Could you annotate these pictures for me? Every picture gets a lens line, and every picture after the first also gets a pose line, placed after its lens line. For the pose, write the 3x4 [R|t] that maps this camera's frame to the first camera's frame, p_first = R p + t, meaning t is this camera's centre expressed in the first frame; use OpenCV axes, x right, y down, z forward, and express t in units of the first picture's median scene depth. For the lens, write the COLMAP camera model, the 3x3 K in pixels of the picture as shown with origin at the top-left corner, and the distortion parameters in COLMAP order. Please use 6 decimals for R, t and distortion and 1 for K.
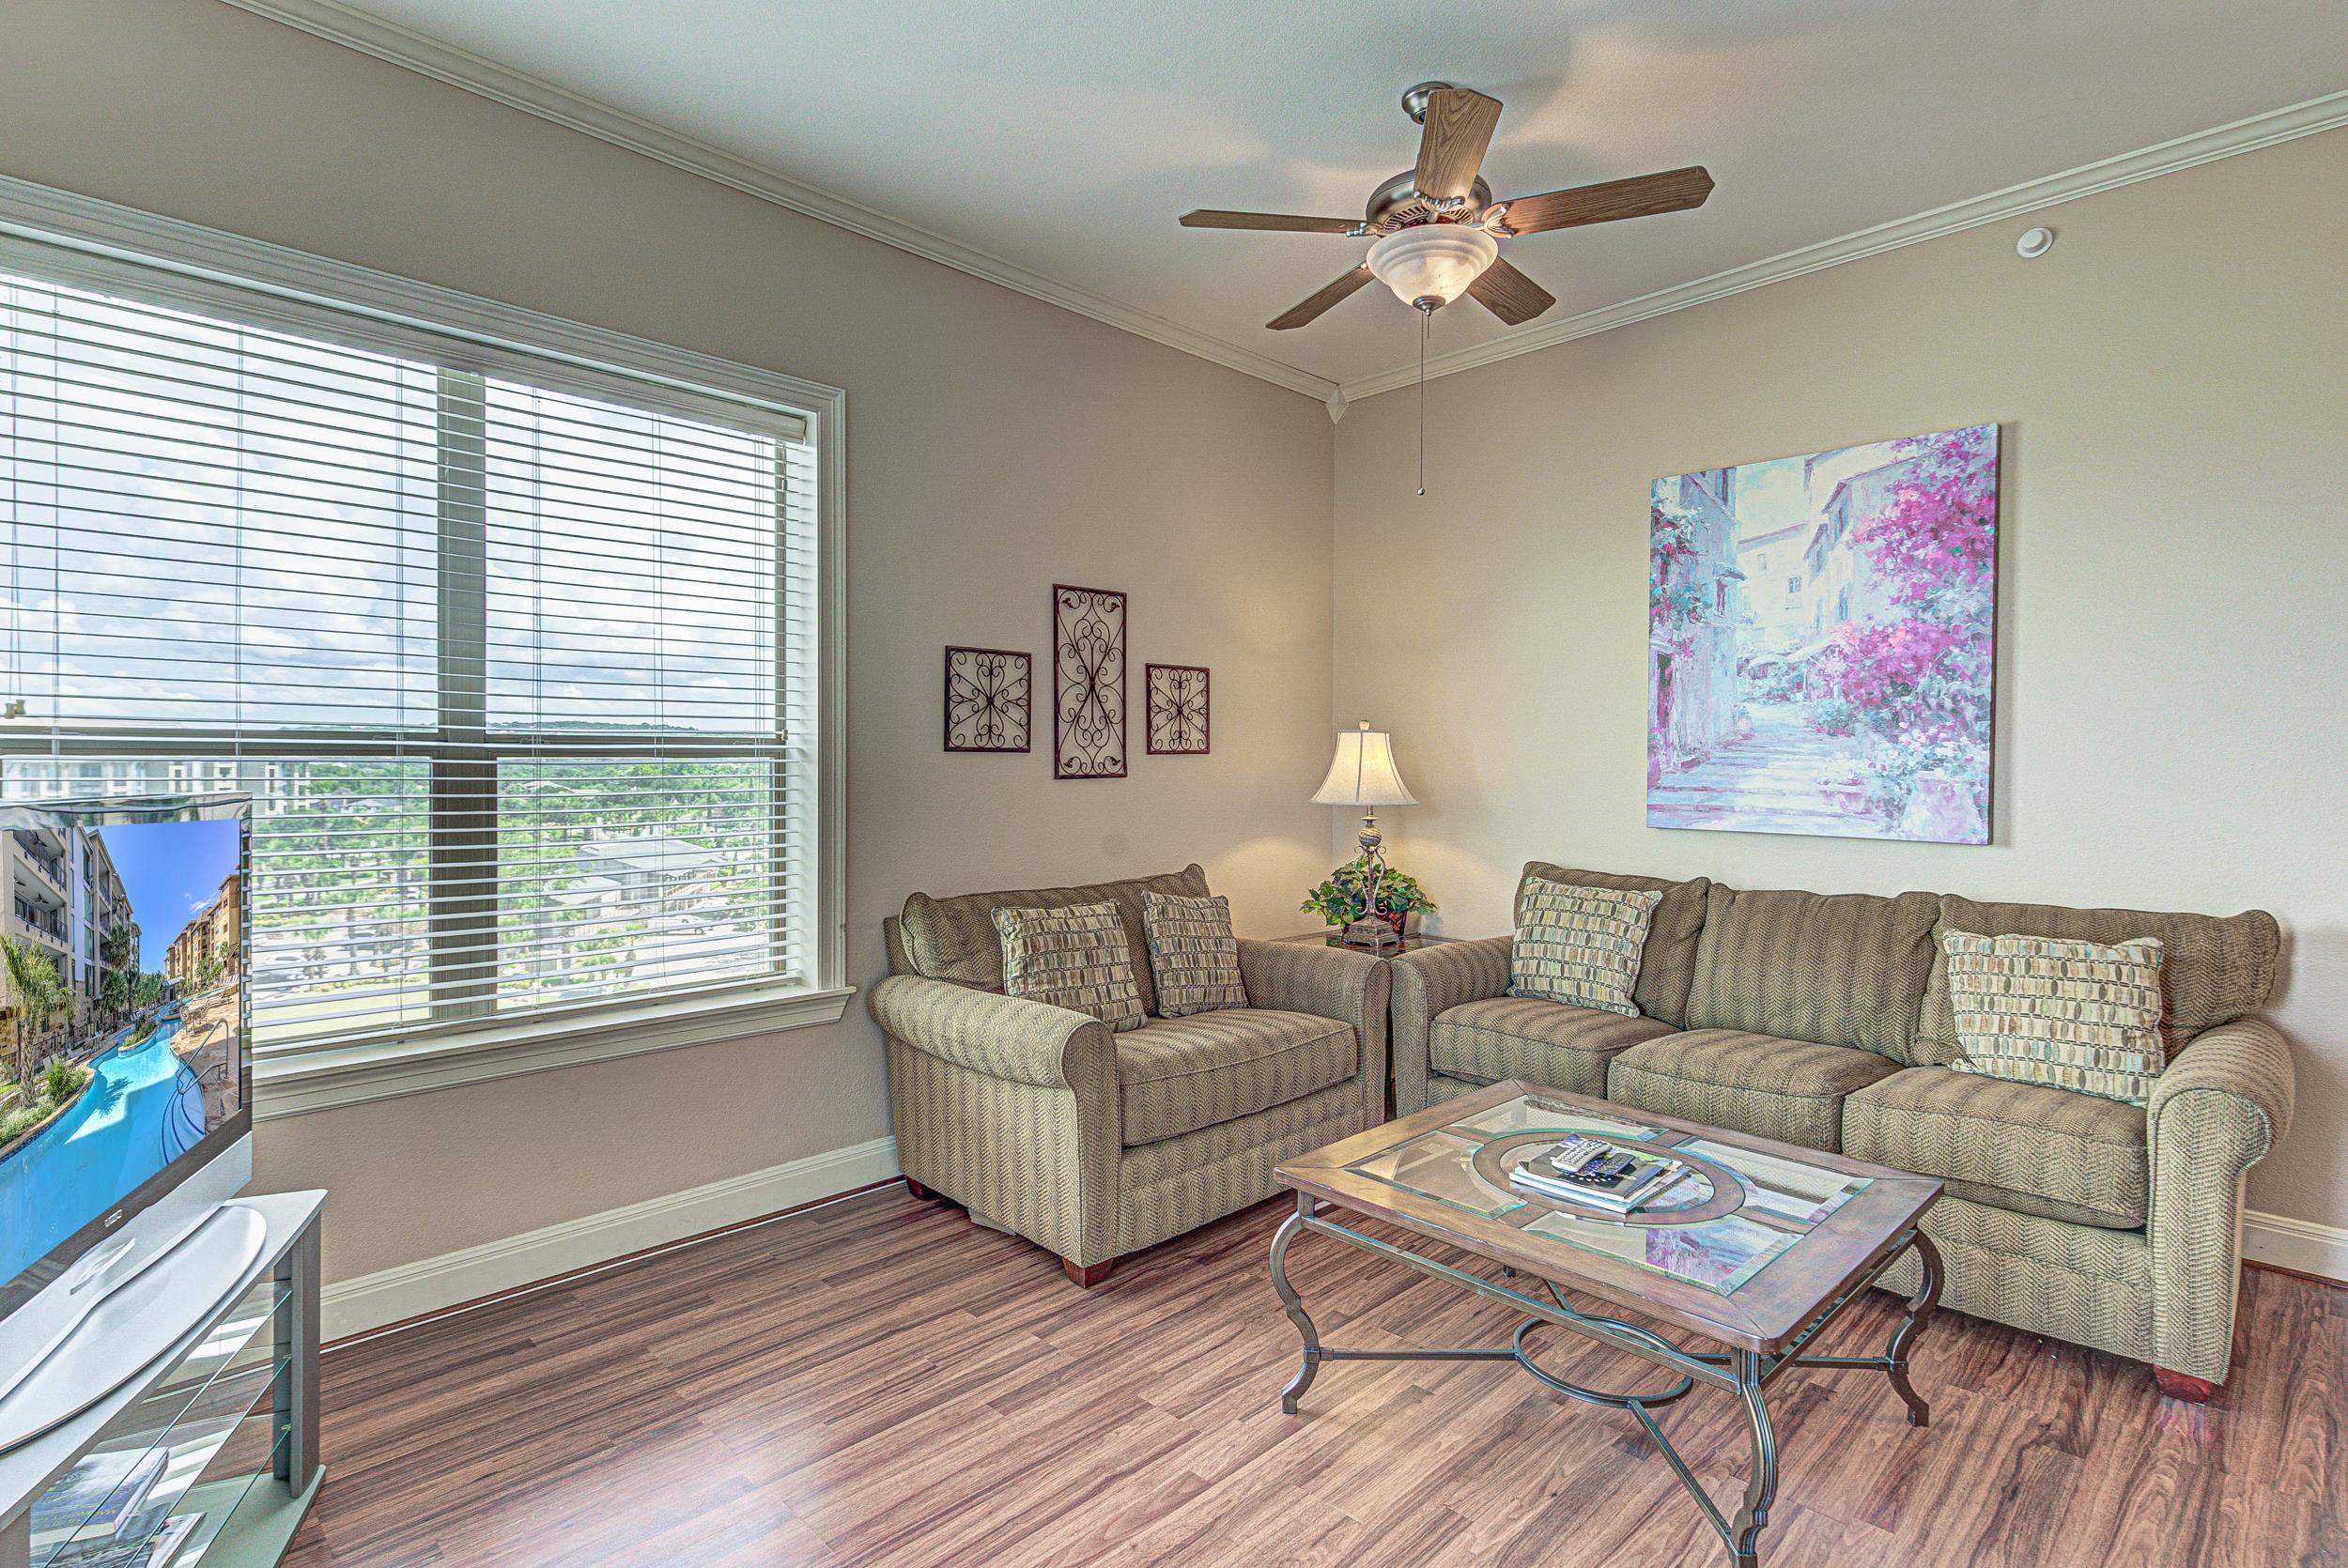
lens RADIAL K [[1115.6, 0, 1175.2], [0, 1115.6, 774.3], [0, 0, 1]] dist [0.012016, -0.000947]
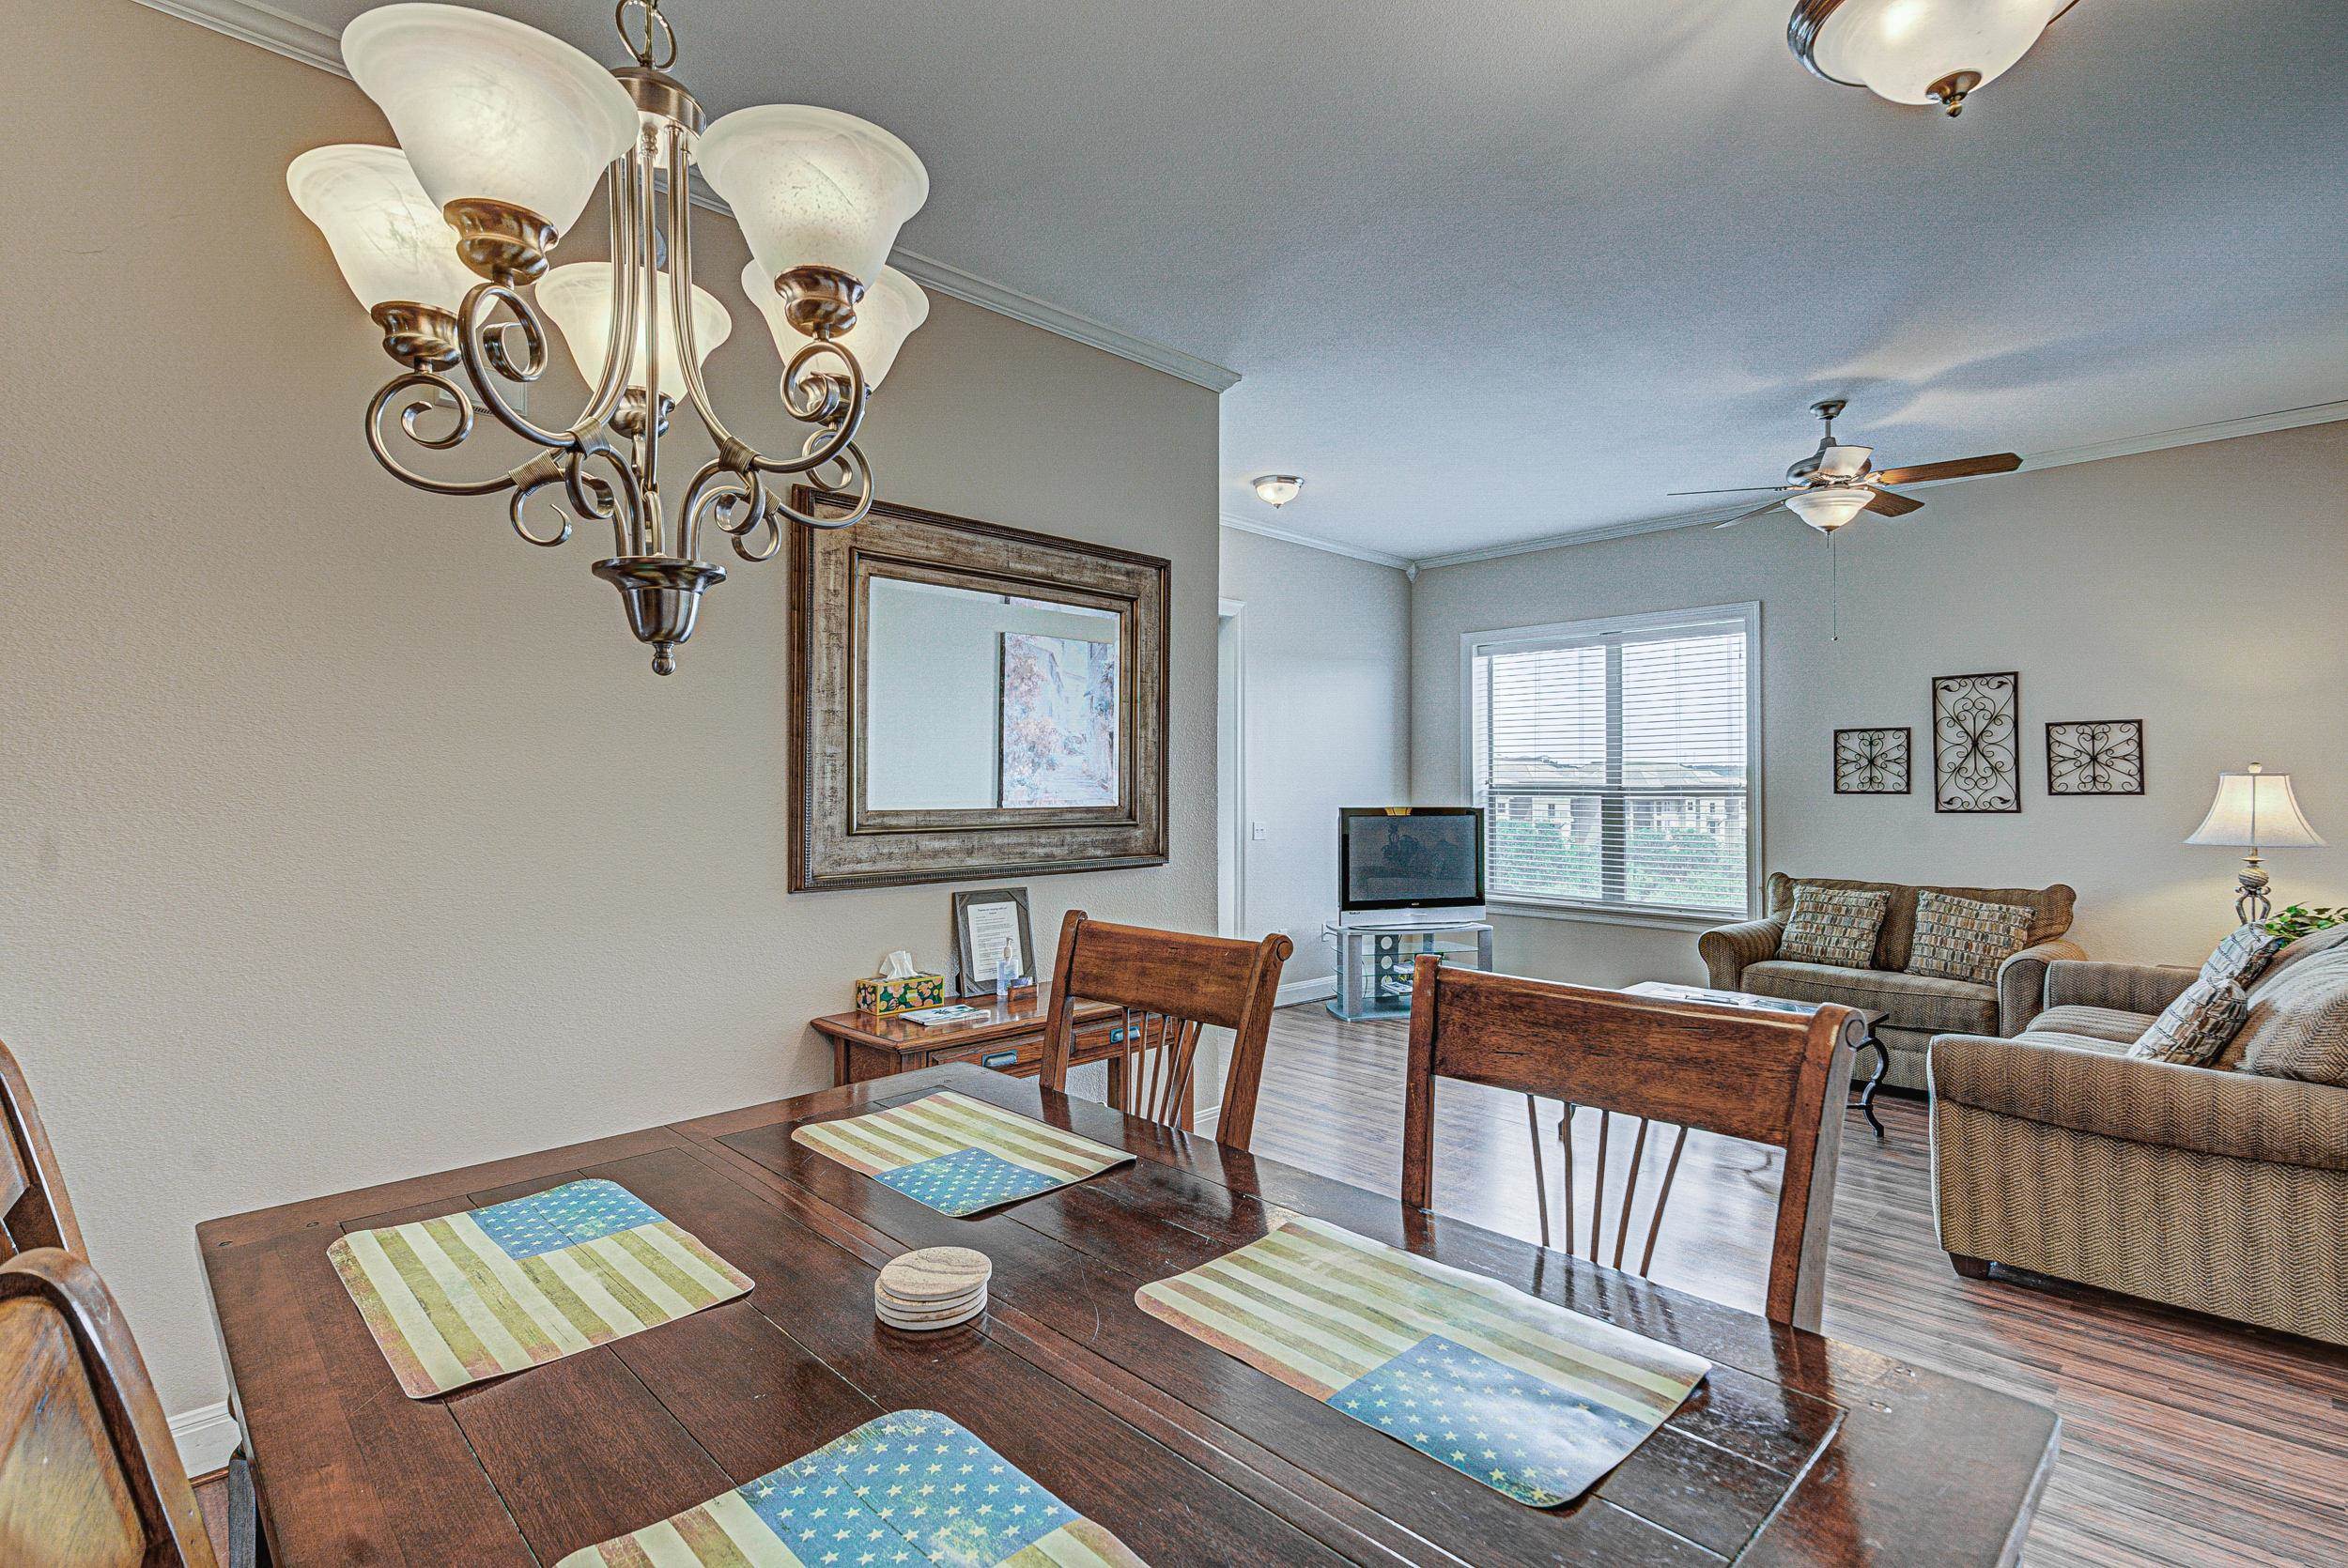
lens RADIAL K [[1115.6, 0, 1175.2], [0, 1115.6, 774.3], [0, 0, 1]] dist [0.012016, -0.000947]
pose [[0.004887, -0.009403, -0.999944, 1.449207], [-0.005473, 0.999941, -0.009430, -0.028275], [0.999973, 0.005519, 0.004836, 0.012995]]
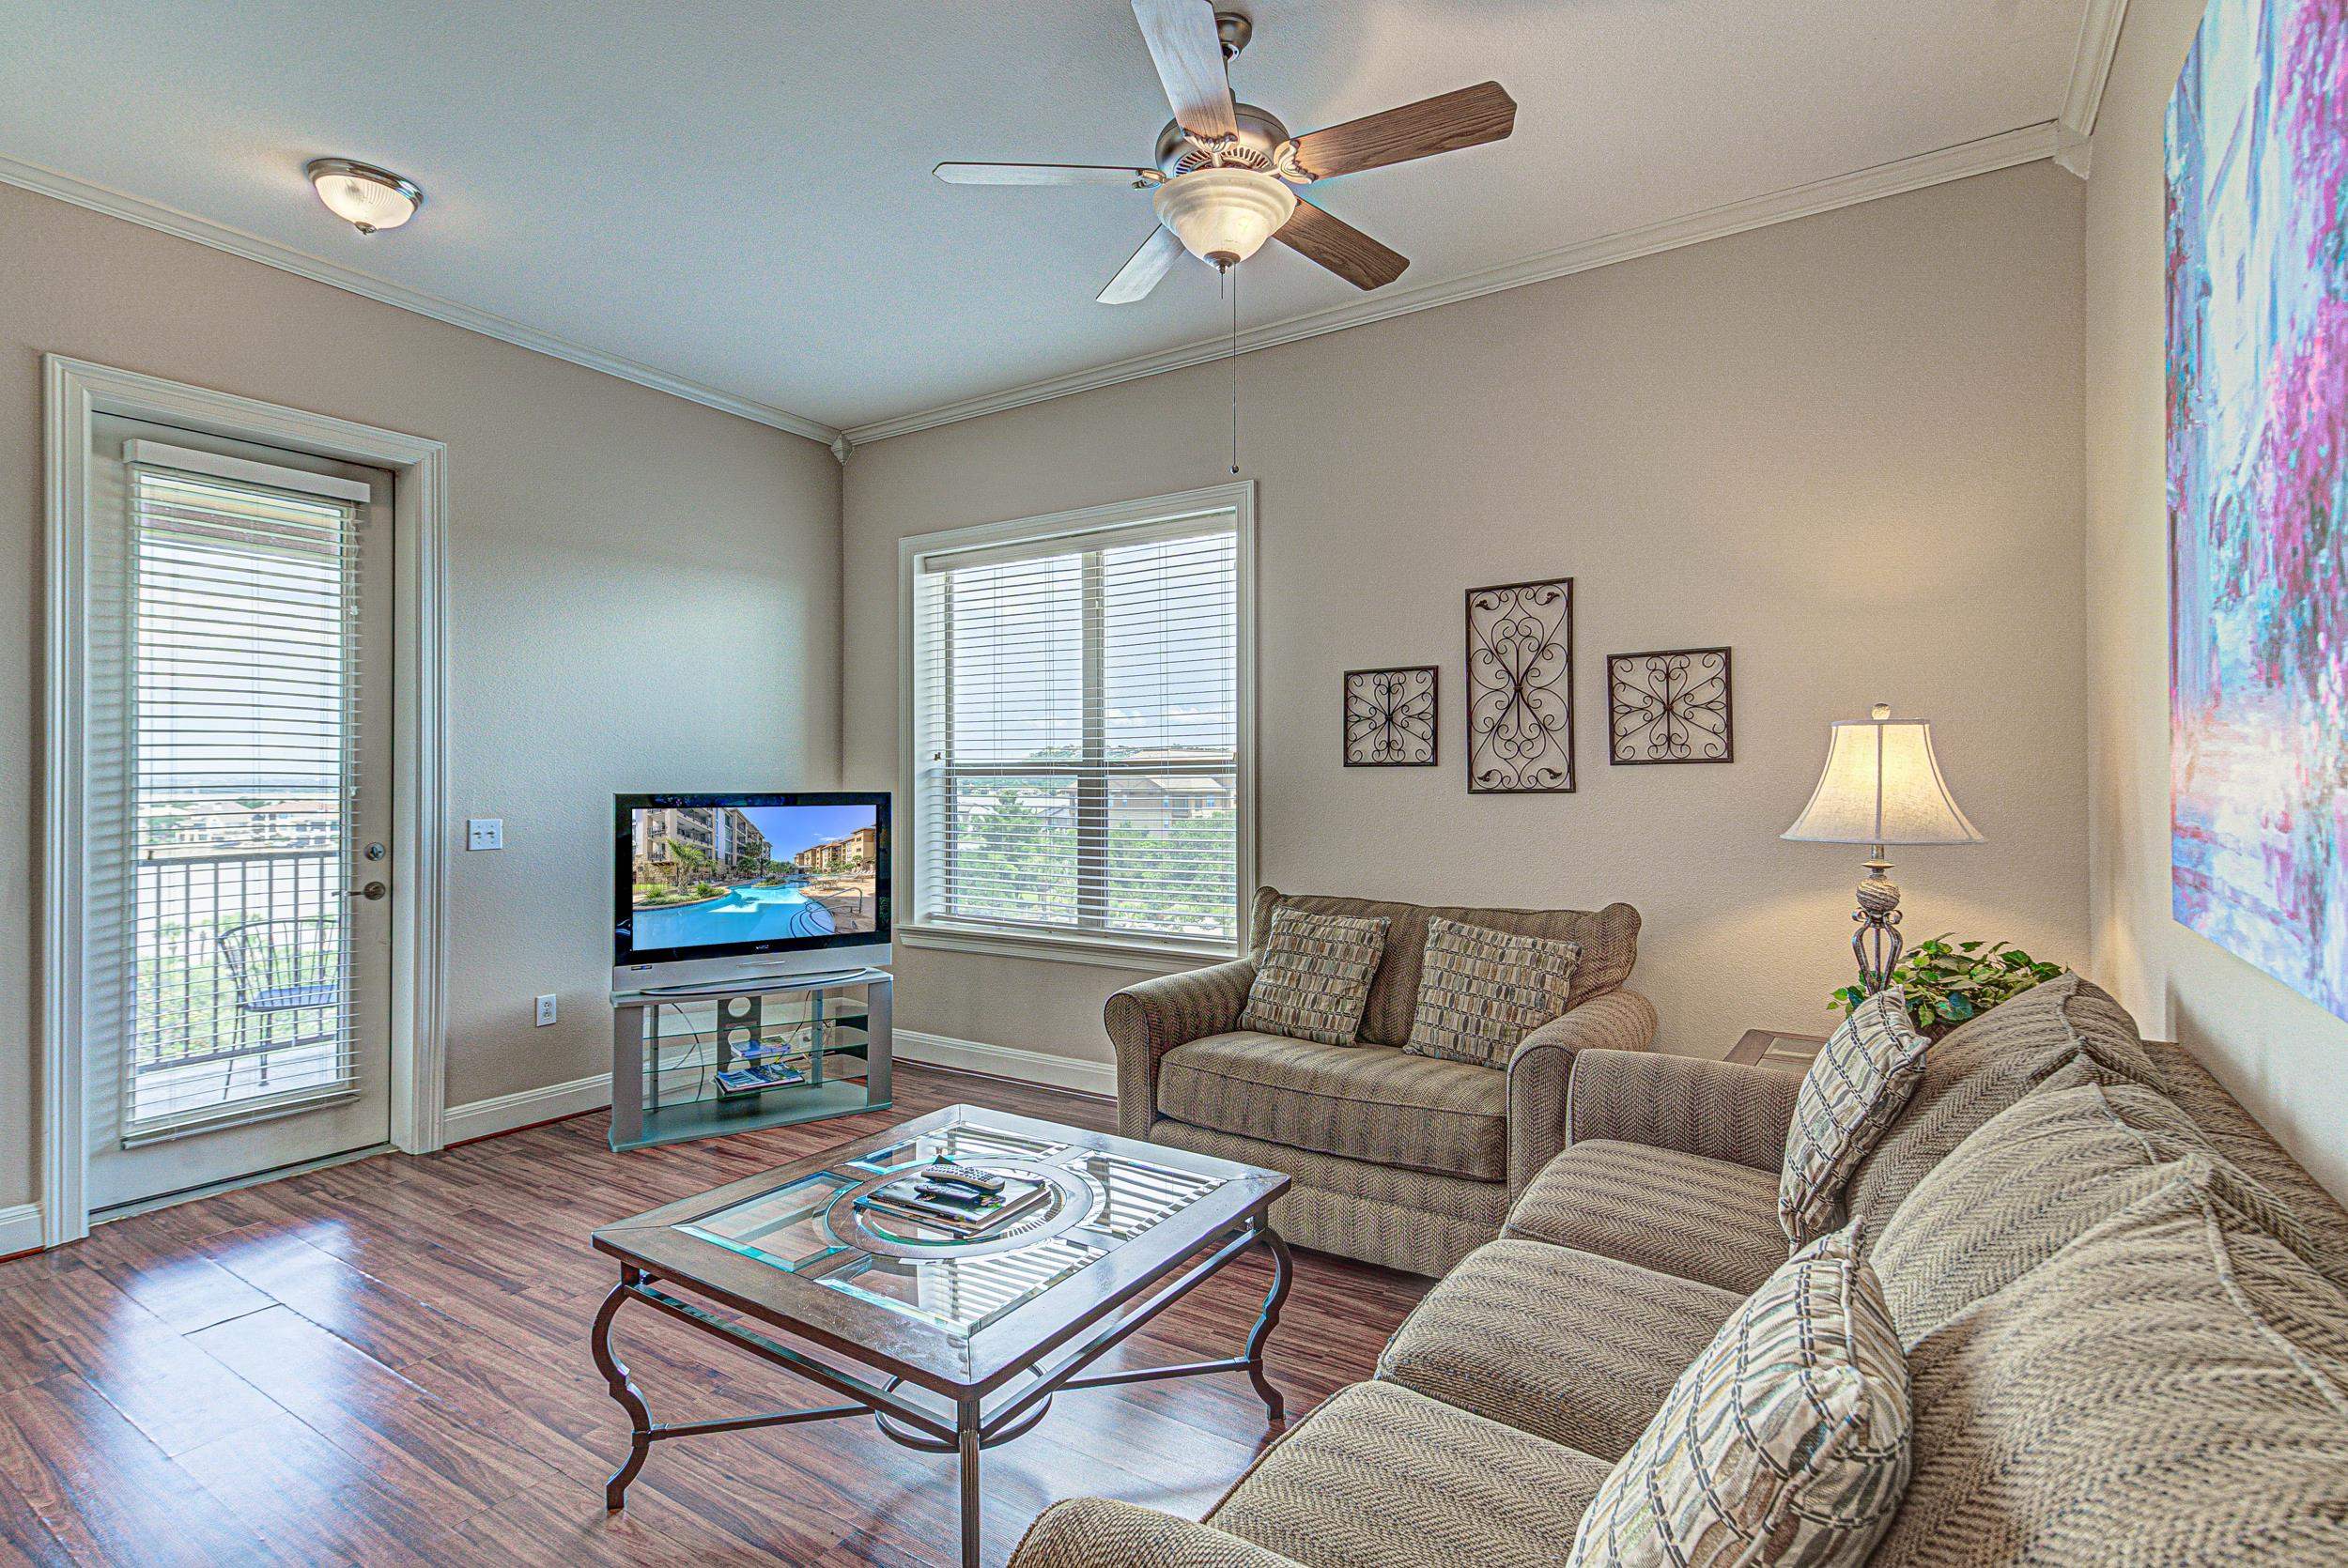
lens RADIAL K [[1107.1, 0, 1195.1], [0, 1107.1, 778.3], [0, 0, 1]] dist [0.042831, -0.012486]
pose [[0.234102, 0.000391, -0.972212, 0.825364], [-0.002068, 0.999998, -0.000096, -0.008752], [0.972210, 0.002033, 0.234102, 0.597426]]
